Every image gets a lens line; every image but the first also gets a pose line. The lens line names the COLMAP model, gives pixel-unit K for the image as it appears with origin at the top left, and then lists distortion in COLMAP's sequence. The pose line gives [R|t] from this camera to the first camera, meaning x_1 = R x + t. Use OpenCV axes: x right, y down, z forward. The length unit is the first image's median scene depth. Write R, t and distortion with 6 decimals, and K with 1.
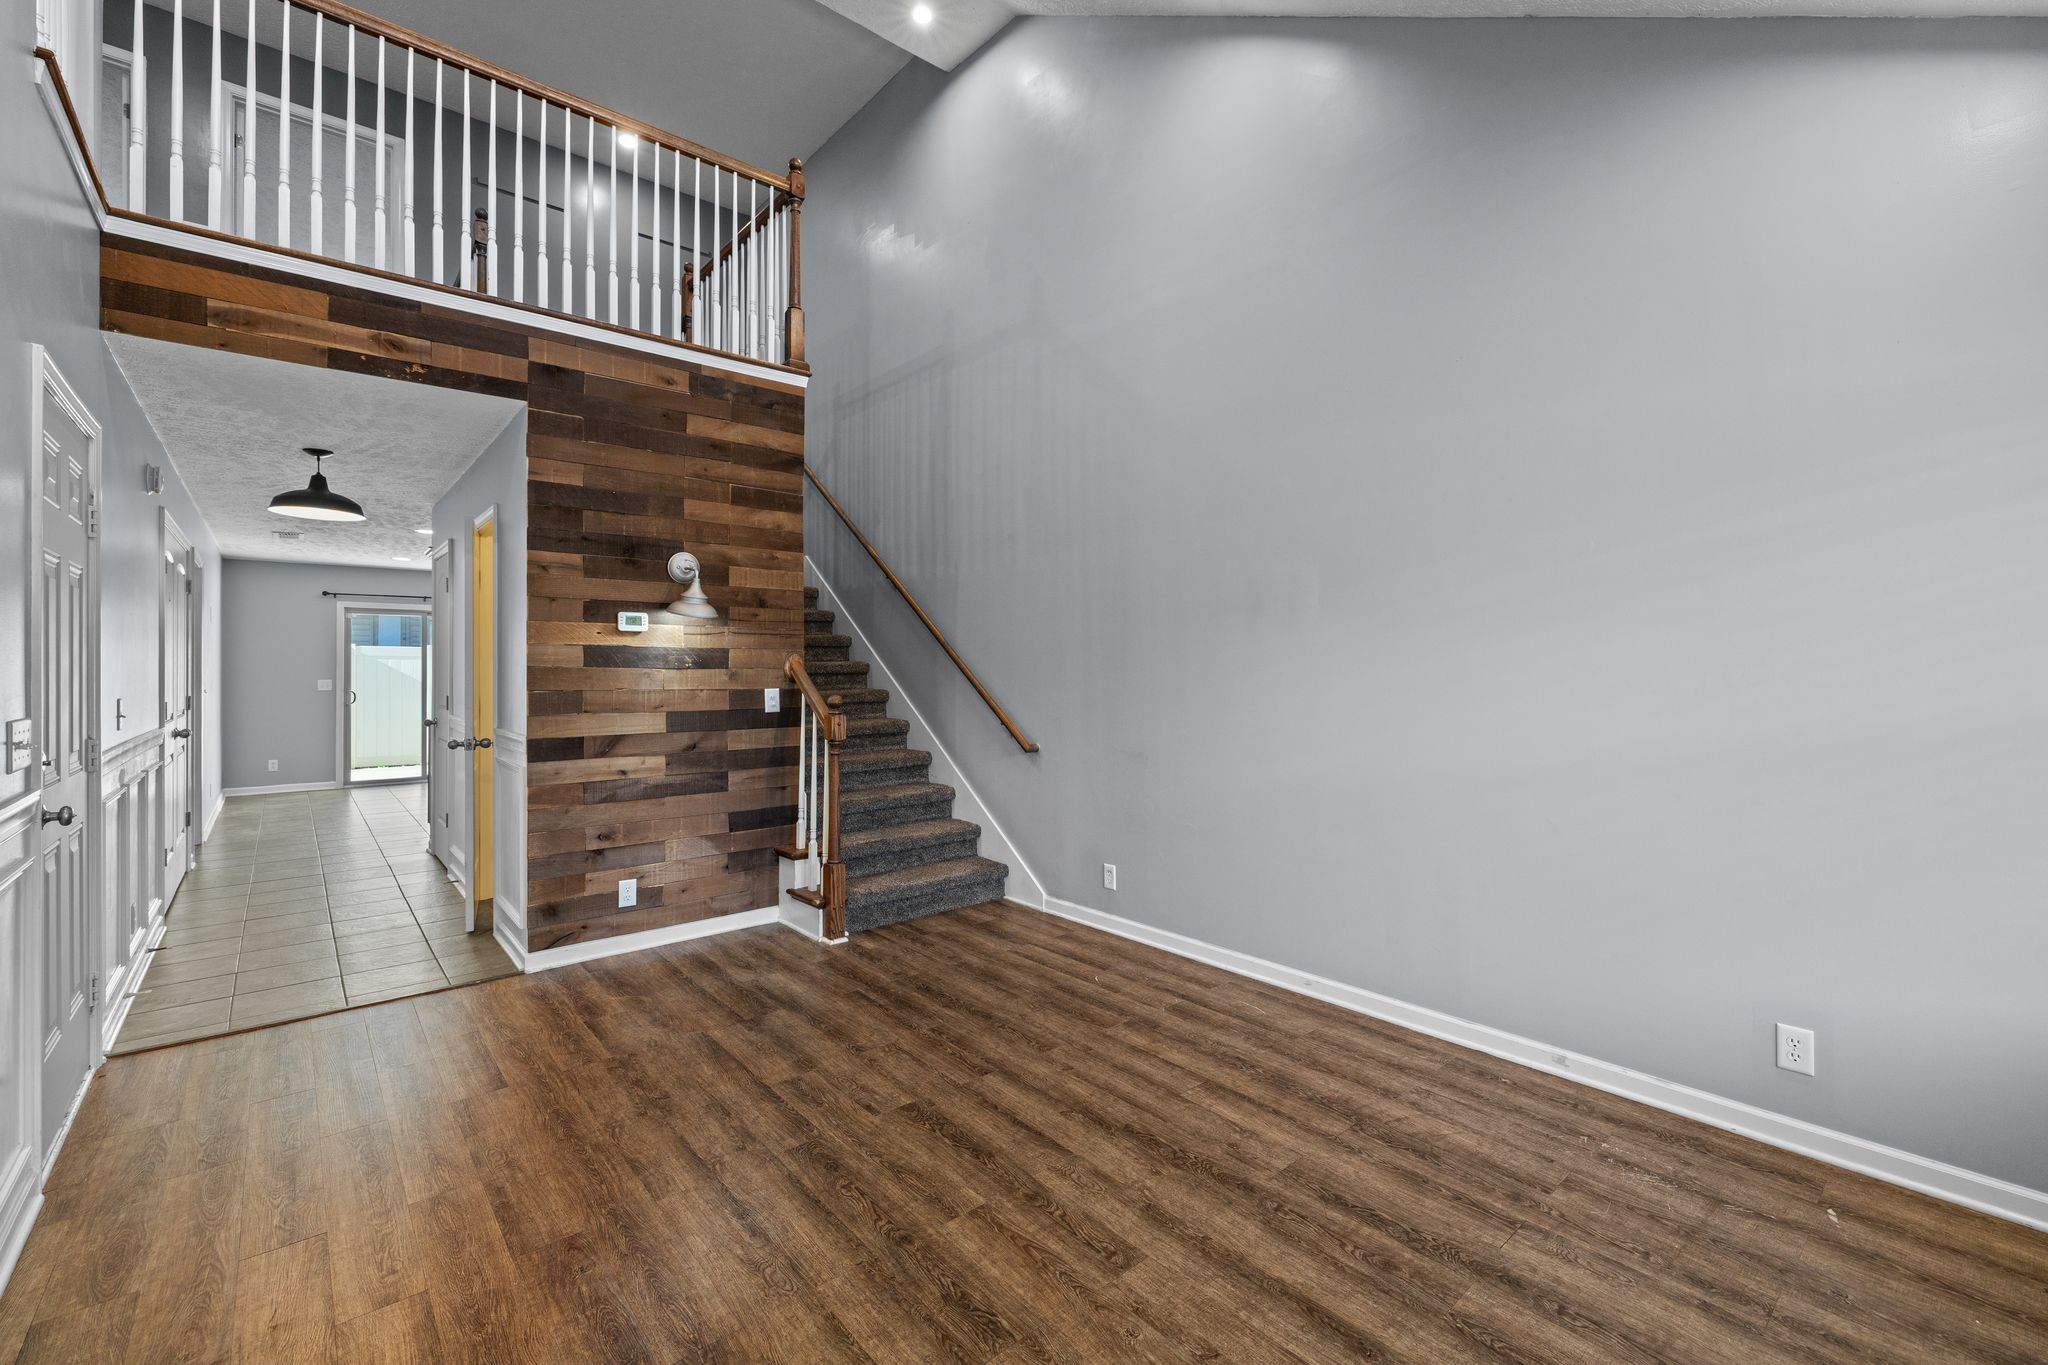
lens RADIAL K [[864.4, 0, 1017.1], [0, 864.4, 671.5], [0, 0, 1]] dist [0.001056, 0.000628]
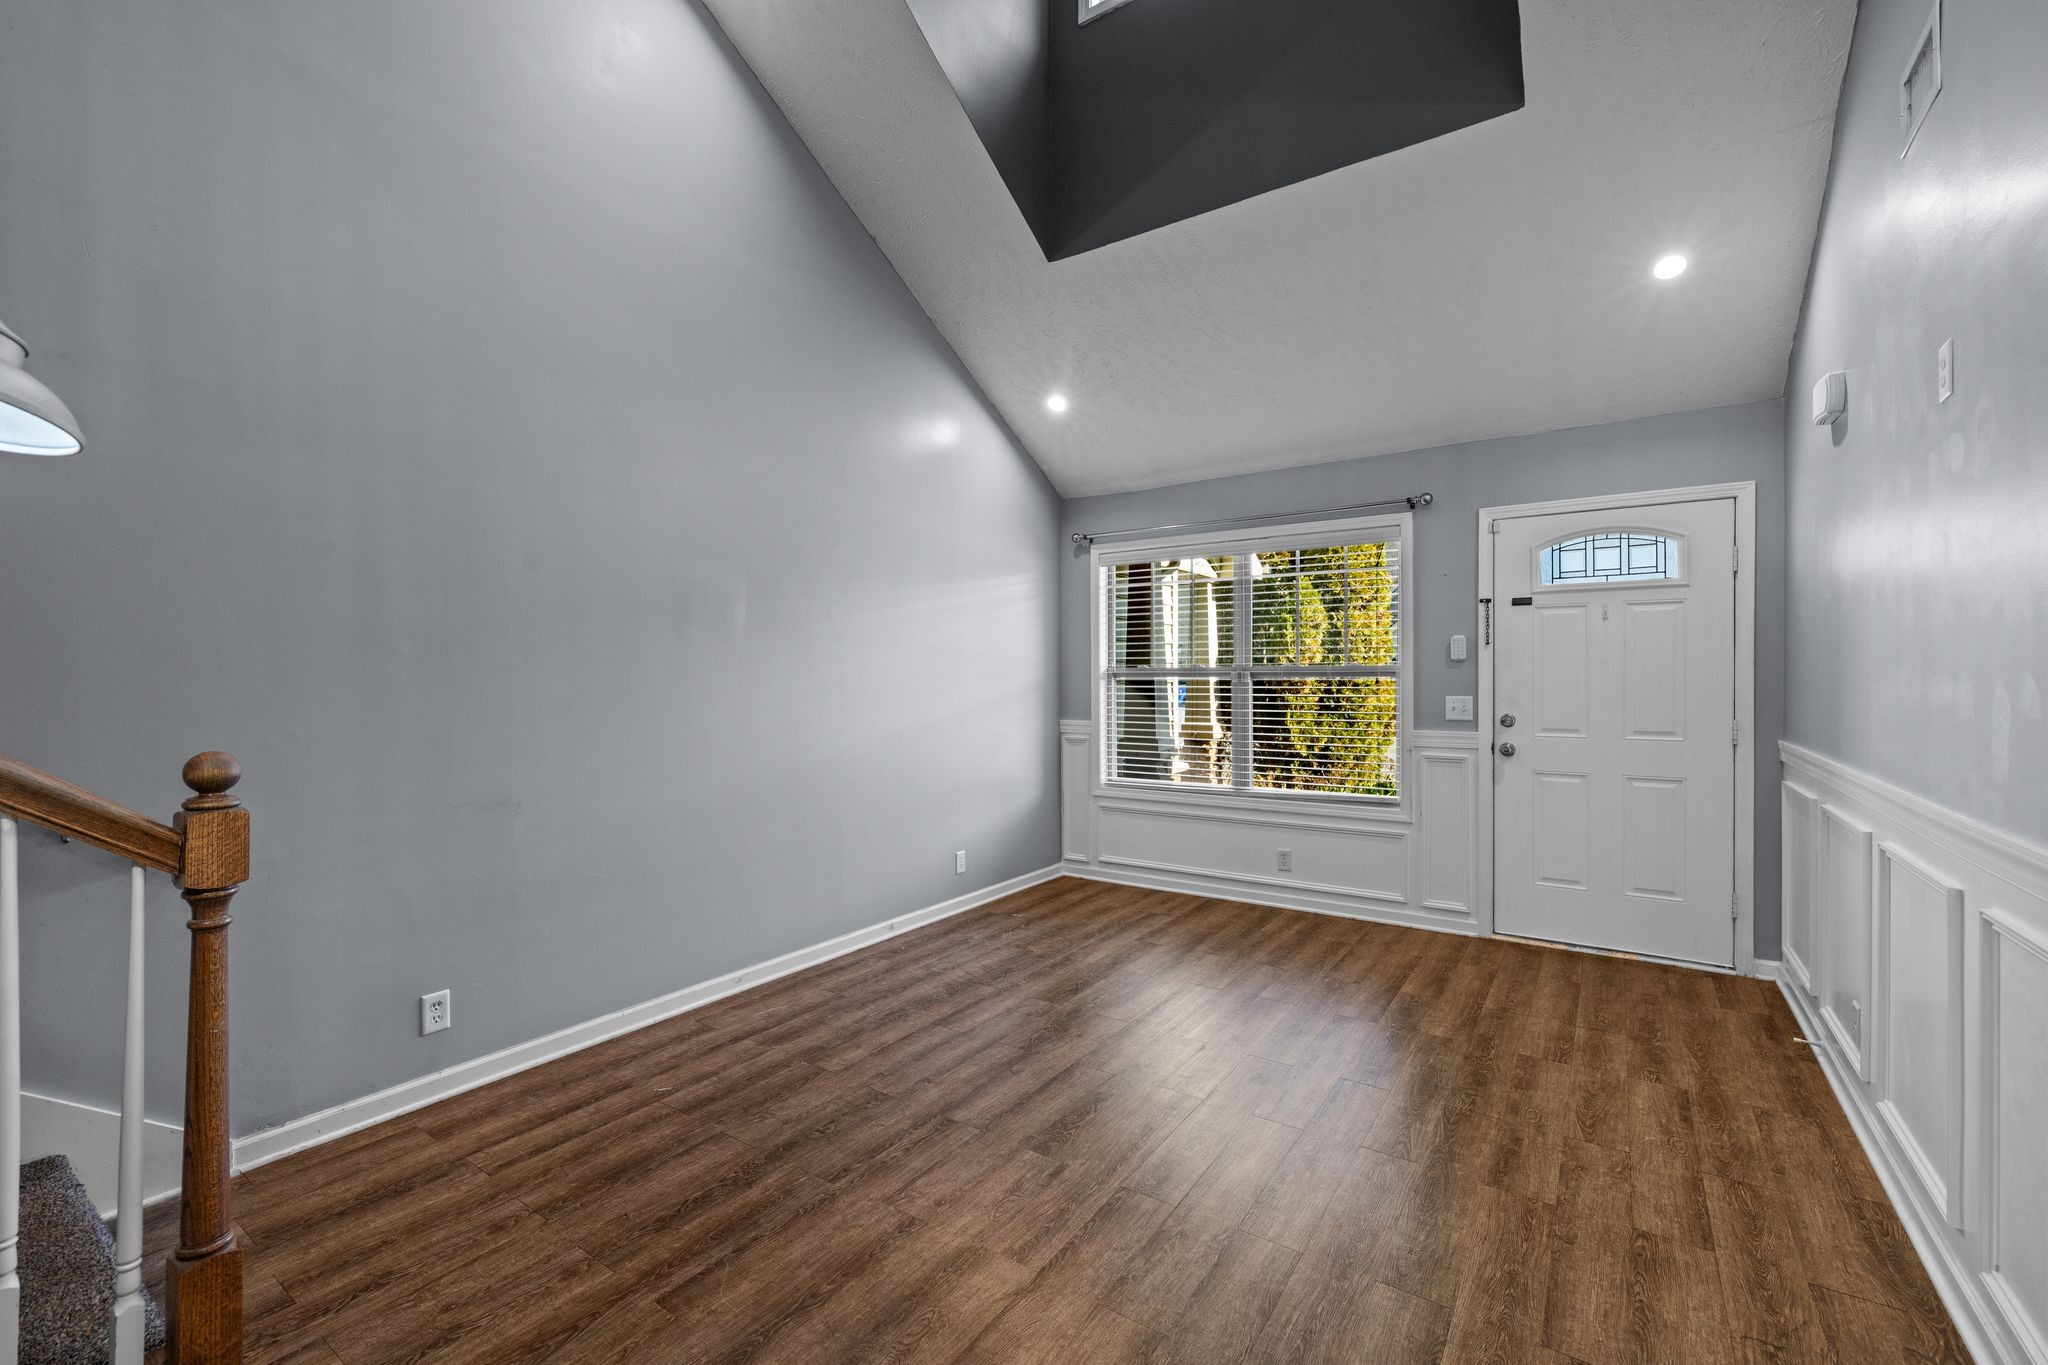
lens RADIAL K [[864.4, 0, 1033.4], [0, 864.4, 680.9], [0, 0, 1]] dist [0.001056, 0.000628]
pose [[-0.272301, -0.002011, 0.962210, -0.862130], [0.006343, 0.999972, 0.003885, -0.000034], [-0.962191, 0.007161, -0.272281, 1.072883]]
